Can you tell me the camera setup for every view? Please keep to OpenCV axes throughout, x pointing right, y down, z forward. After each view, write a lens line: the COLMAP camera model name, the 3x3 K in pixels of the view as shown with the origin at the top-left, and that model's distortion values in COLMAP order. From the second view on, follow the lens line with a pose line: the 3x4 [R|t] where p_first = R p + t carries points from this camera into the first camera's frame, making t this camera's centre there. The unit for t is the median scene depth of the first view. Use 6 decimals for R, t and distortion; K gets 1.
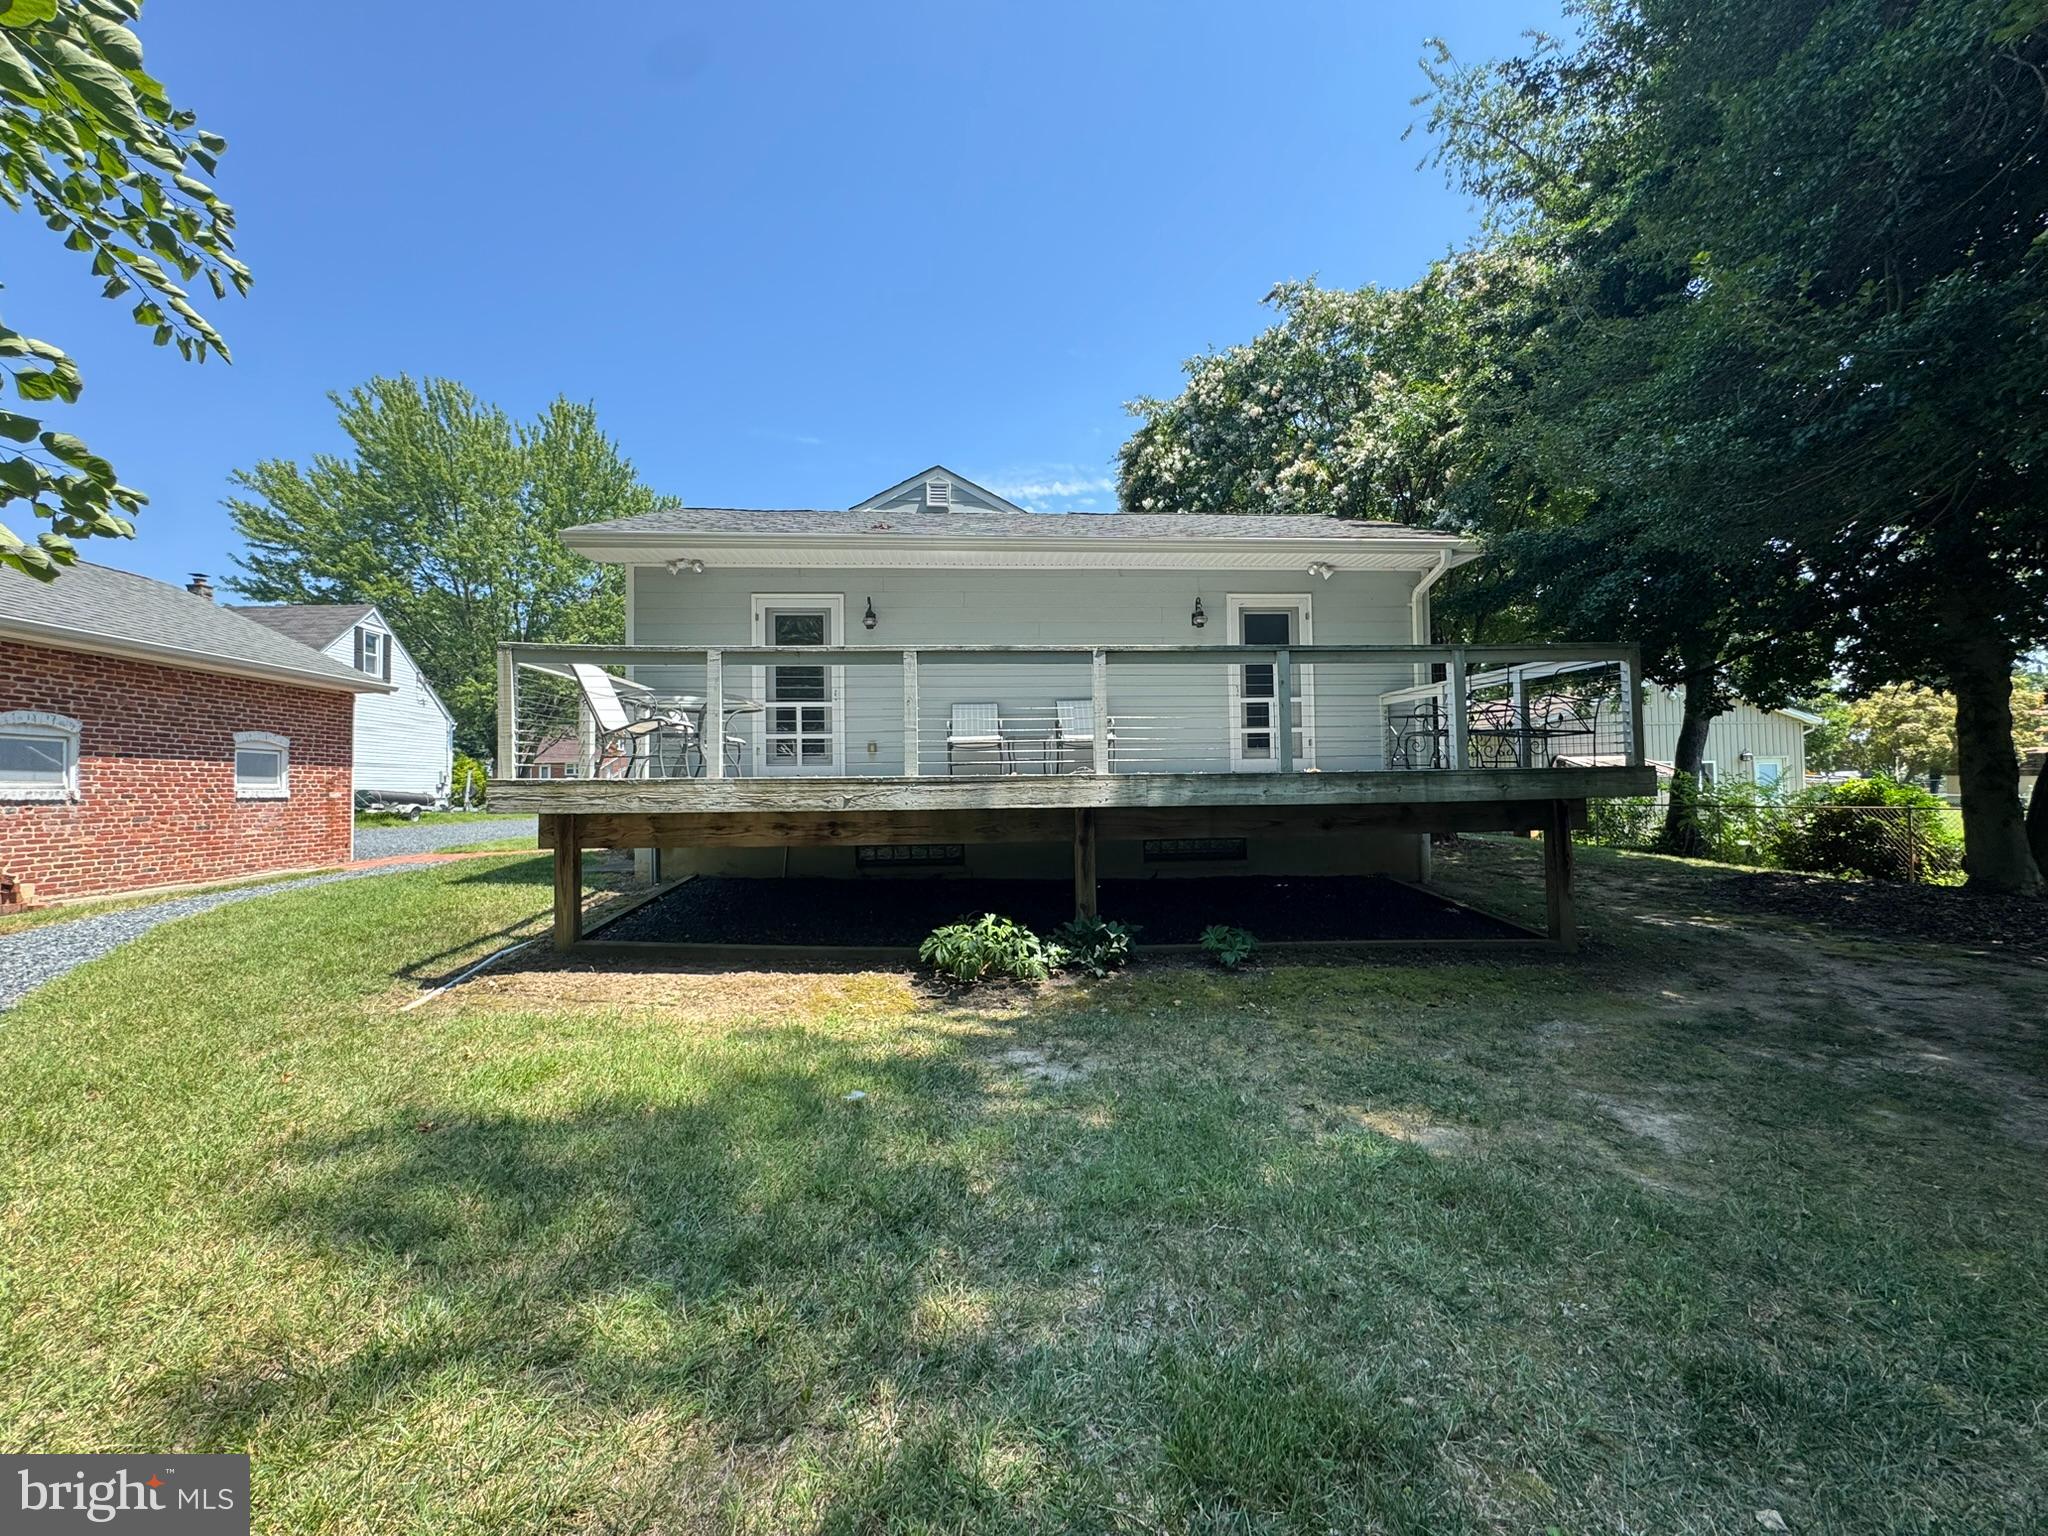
lens RADIAL K [[809.2, 0, 1018.9], [0, 809.2, 766.4], [0, 0, 1]] dist [-0.003483, 0.000341]
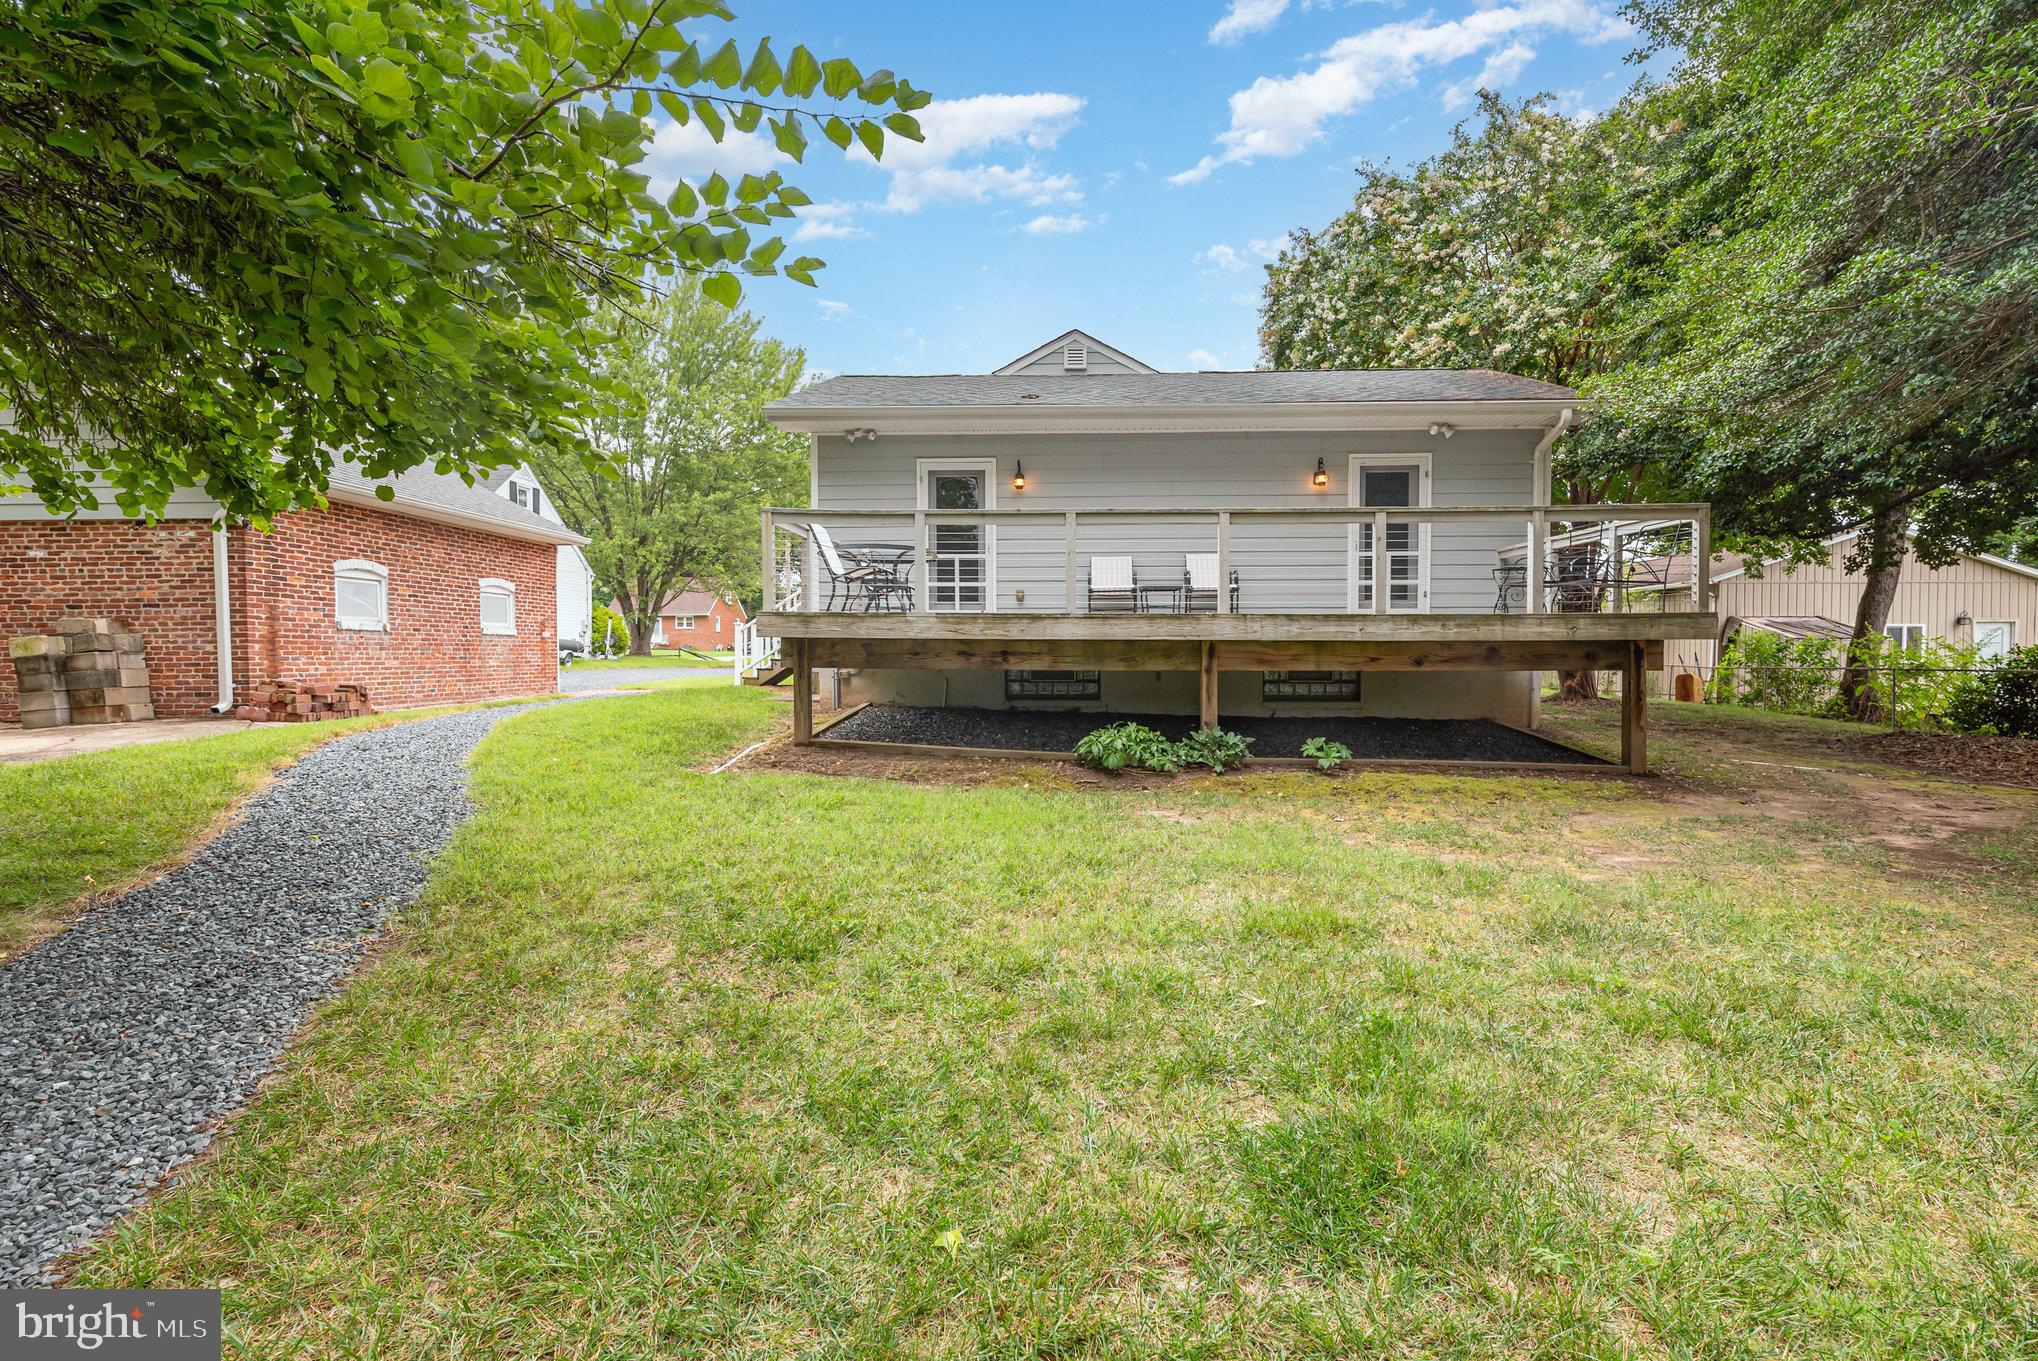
lens RADIAL K [[884.7, 0, 1030.6], [0, 884.7, 690.9], [0, 0, 1]] dist [0.000780, -0.000597]
pose [[0.993248, 0.021270, -0.114044, -0.024116], [-0.013065, 0.997303, 0.072219, 0.023924], [0.115273, -0.070241, 0.990847, -0.265746]]
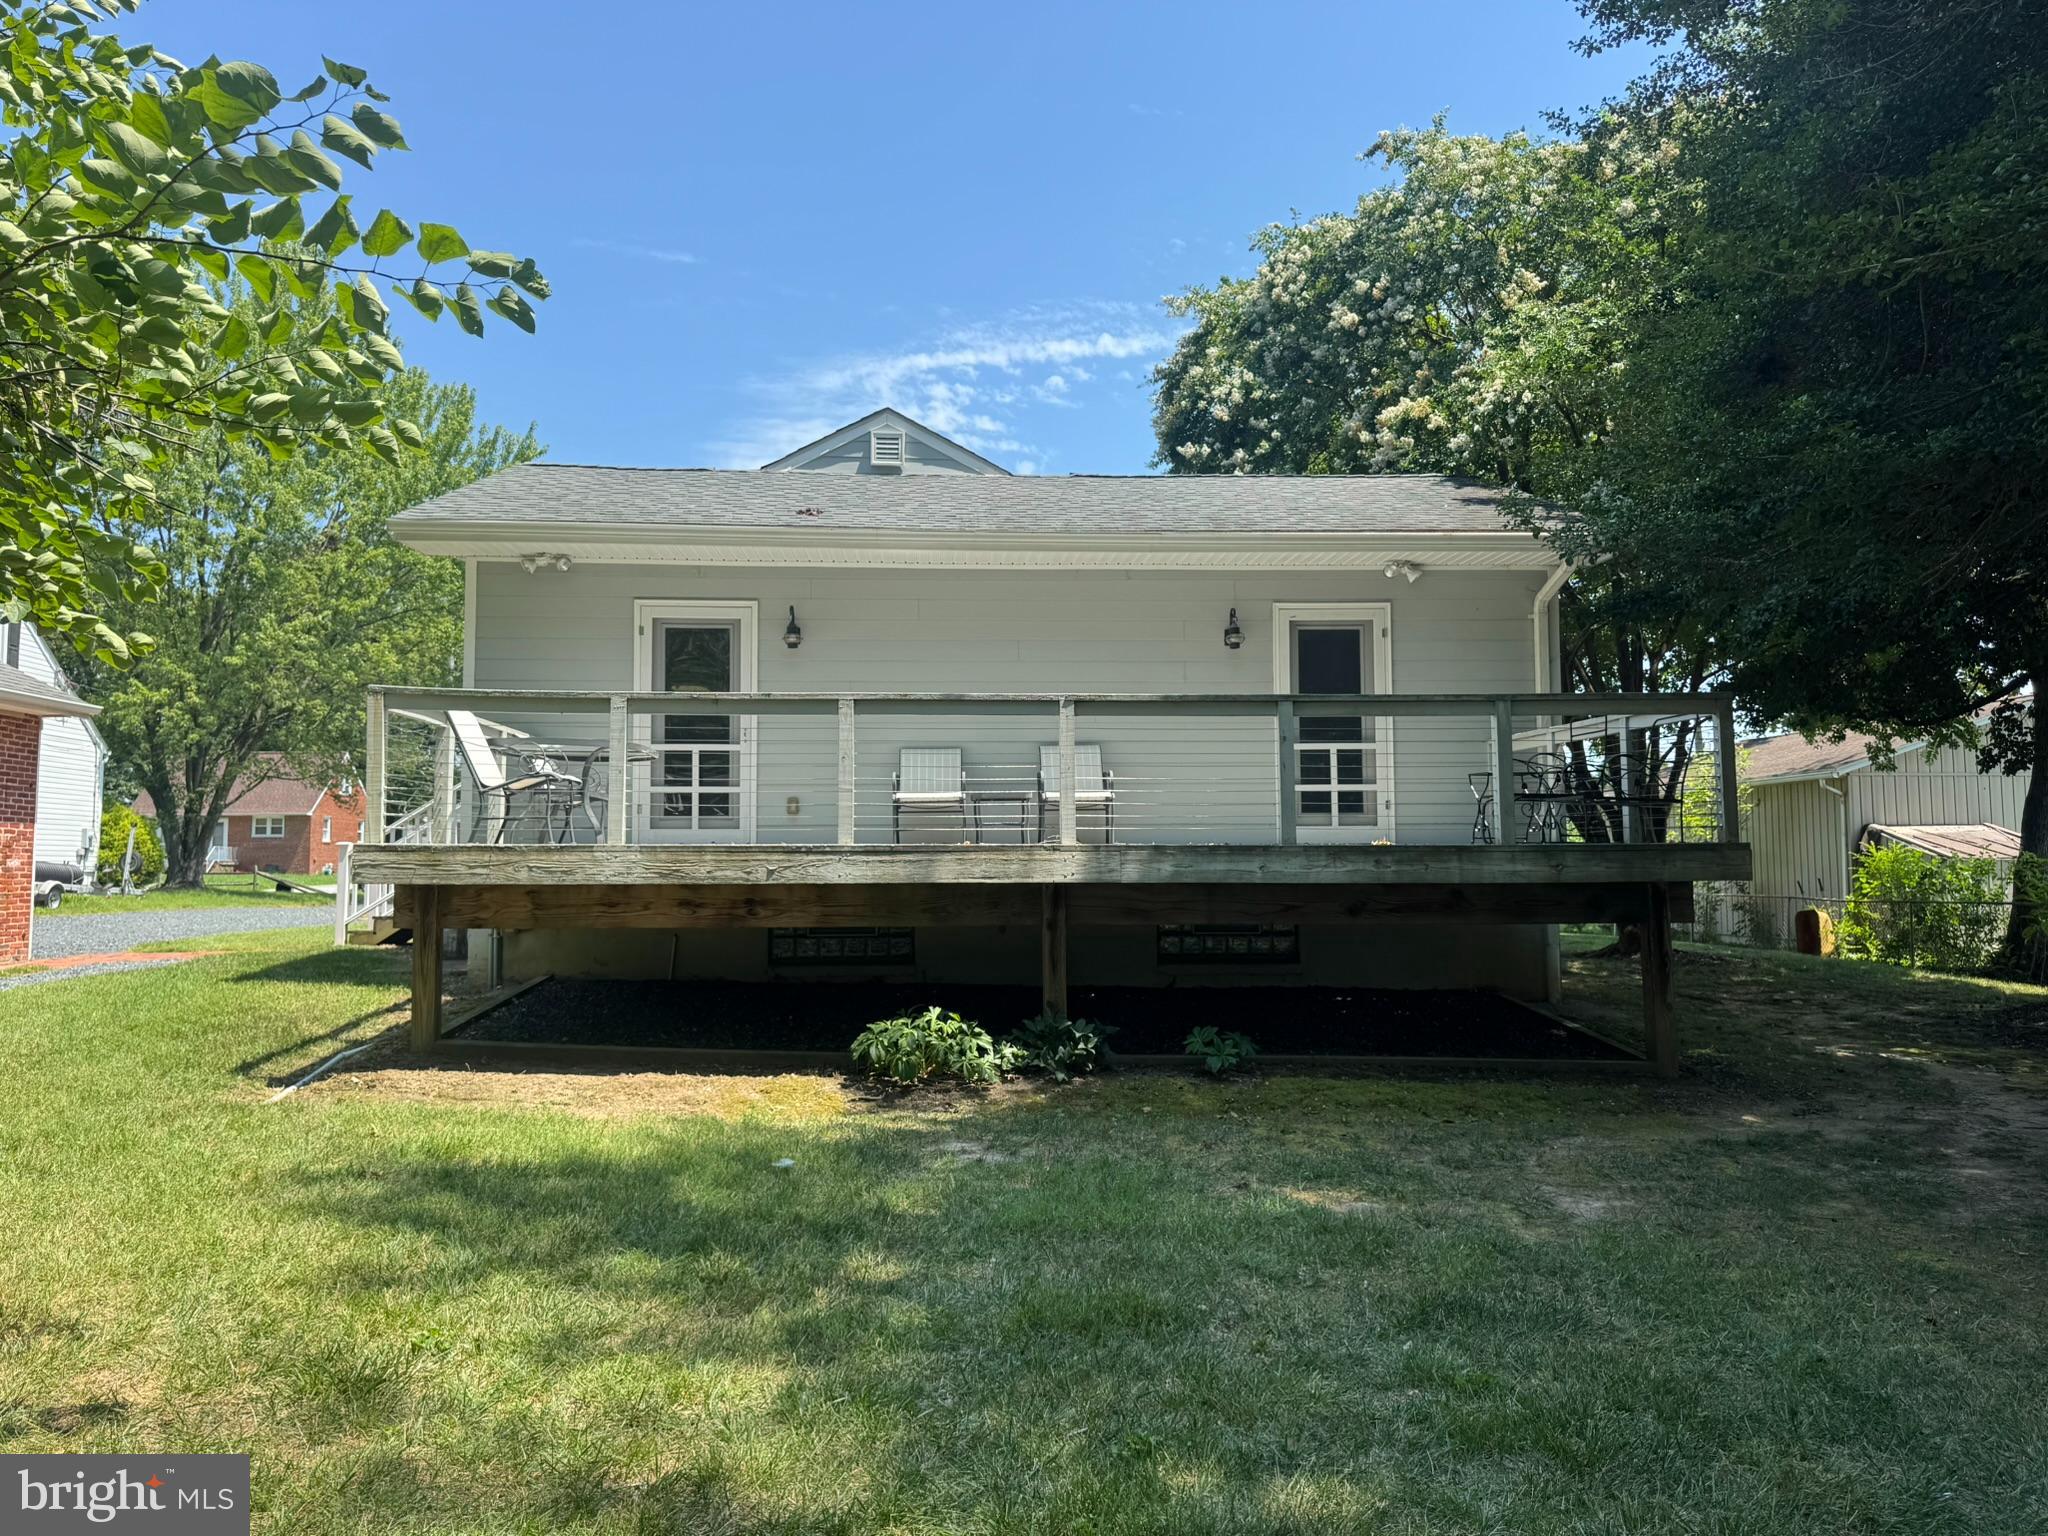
lens RADIAL K [[1427.2, 0, 1007.6], [0, 1427.2, 765.3], [0, 0, 1]] dist [0.052708, -0.062709]
pose [[0.999813, 0.010107, -0.016503, 0.043207], [-0.010828, 0.998964, -0.044208, -0.004617], [0.016039, 0.044378, 0.998886, -0.349667]]
